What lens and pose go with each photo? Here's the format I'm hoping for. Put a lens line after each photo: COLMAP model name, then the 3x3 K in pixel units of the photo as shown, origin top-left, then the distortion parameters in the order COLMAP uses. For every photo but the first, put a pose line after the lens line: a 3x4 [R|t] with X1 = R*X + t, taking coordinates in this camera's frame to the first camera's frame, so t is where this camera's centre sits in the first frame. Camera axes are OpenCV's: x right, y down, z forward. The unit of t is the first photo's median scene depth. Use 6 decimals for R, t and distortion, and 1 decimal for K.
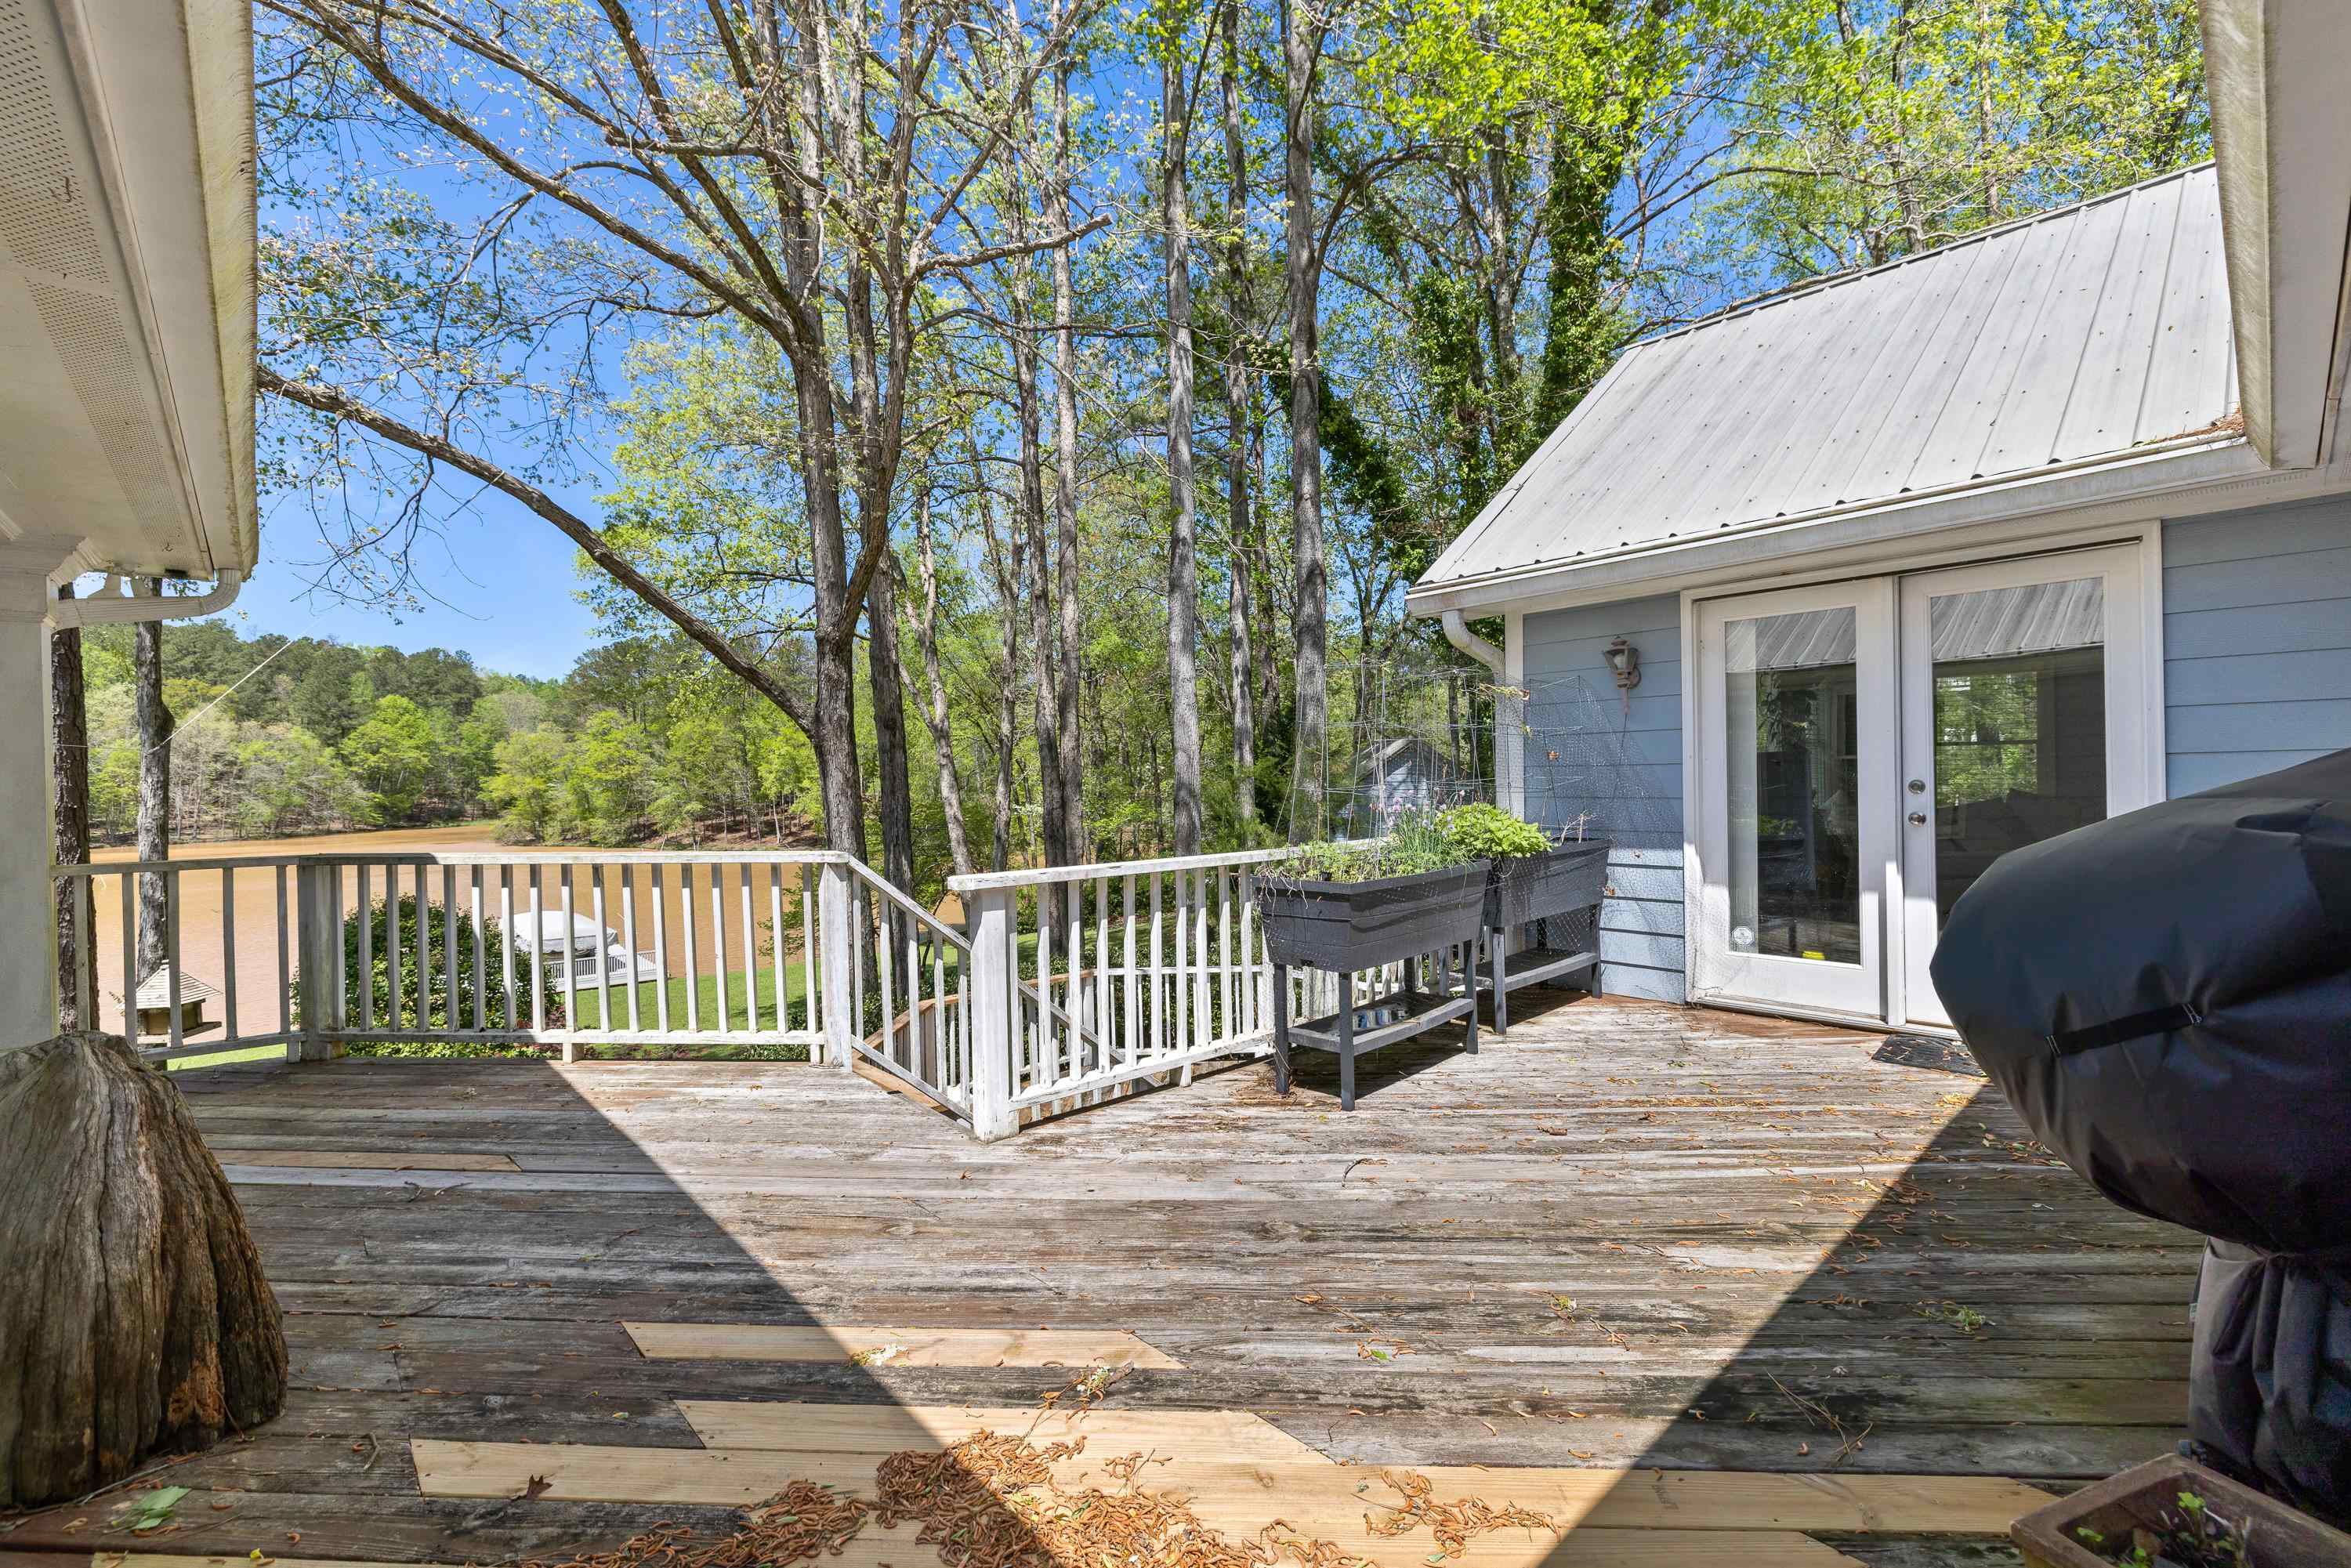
lens RADIAL K [[997.0, 0, 1164.3], [0, 997.0, 785.5], [0, 0, 1]] dist [0.000625, 0.000357]
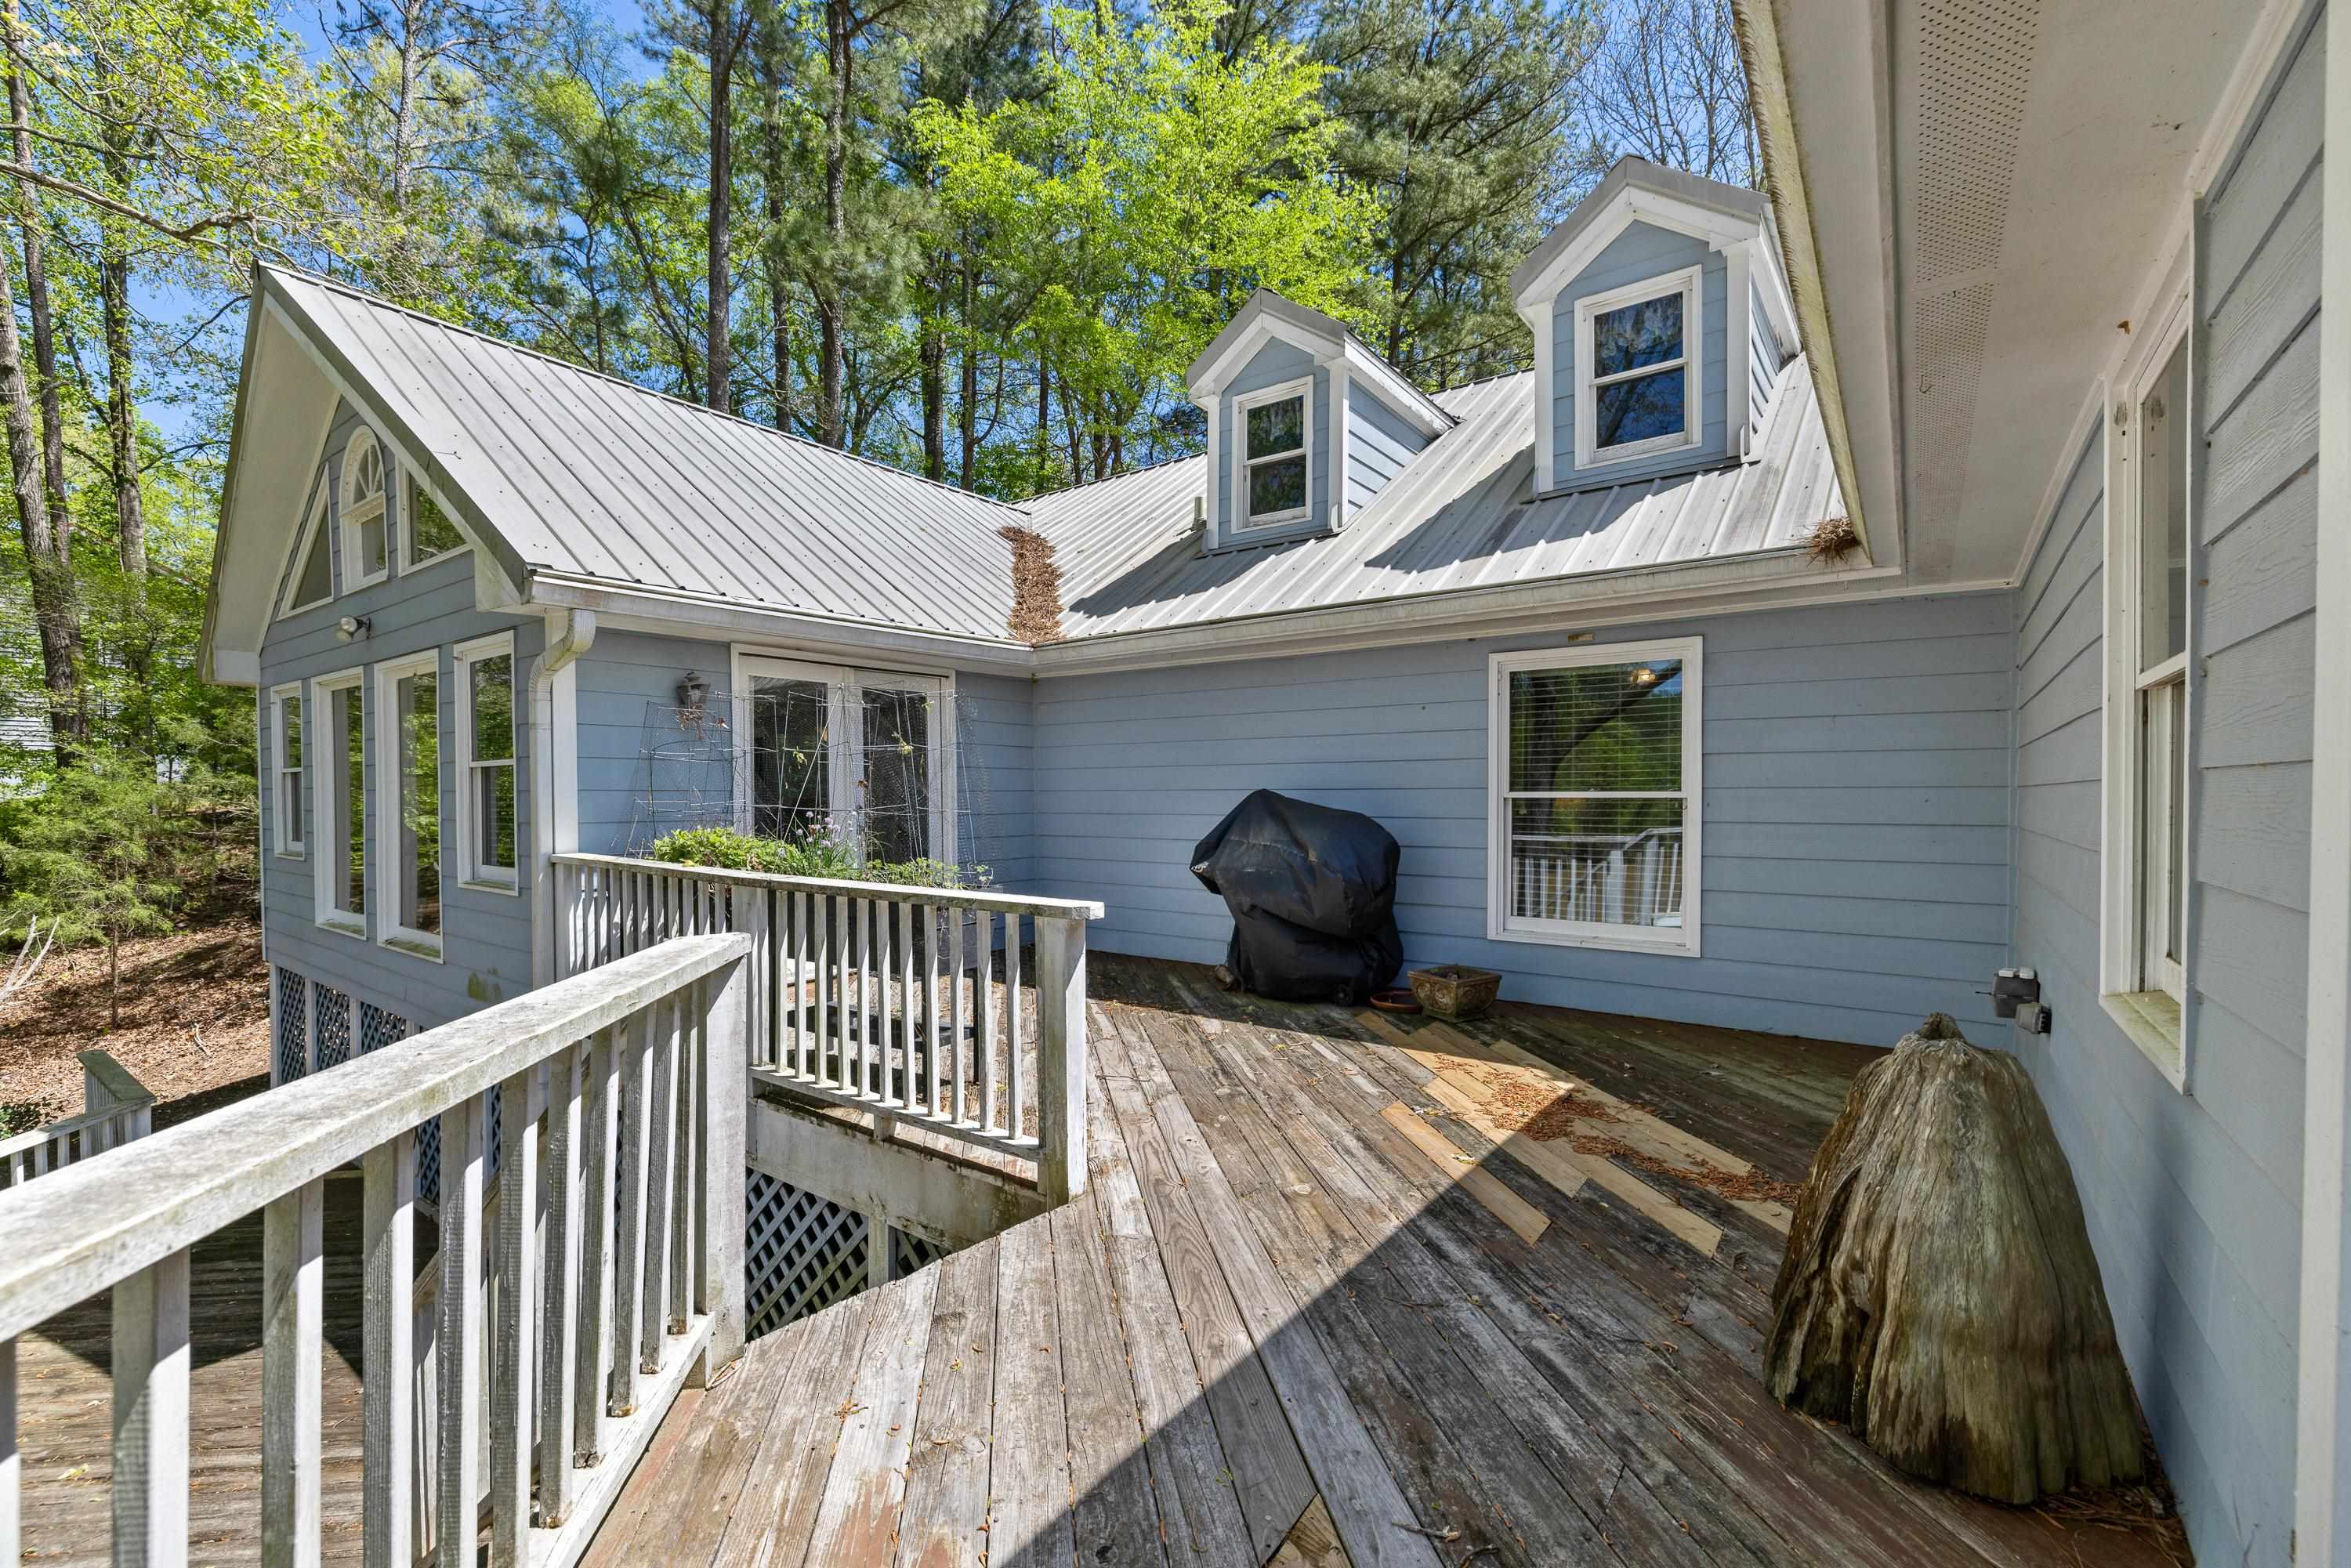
lens RADIAL K [[997.0, 0, 1164.3], [0, 997.0, 785.5], [0, 0, 1]] dist [0.000625, 0.000357]
pose [[-0.193978, 0.026968, 0.980635, -1.462816], [0.012769, 0.999607, -0.024964, 0.017211], [-0.980923, 0.007679, -0.194246, 1.481920]]
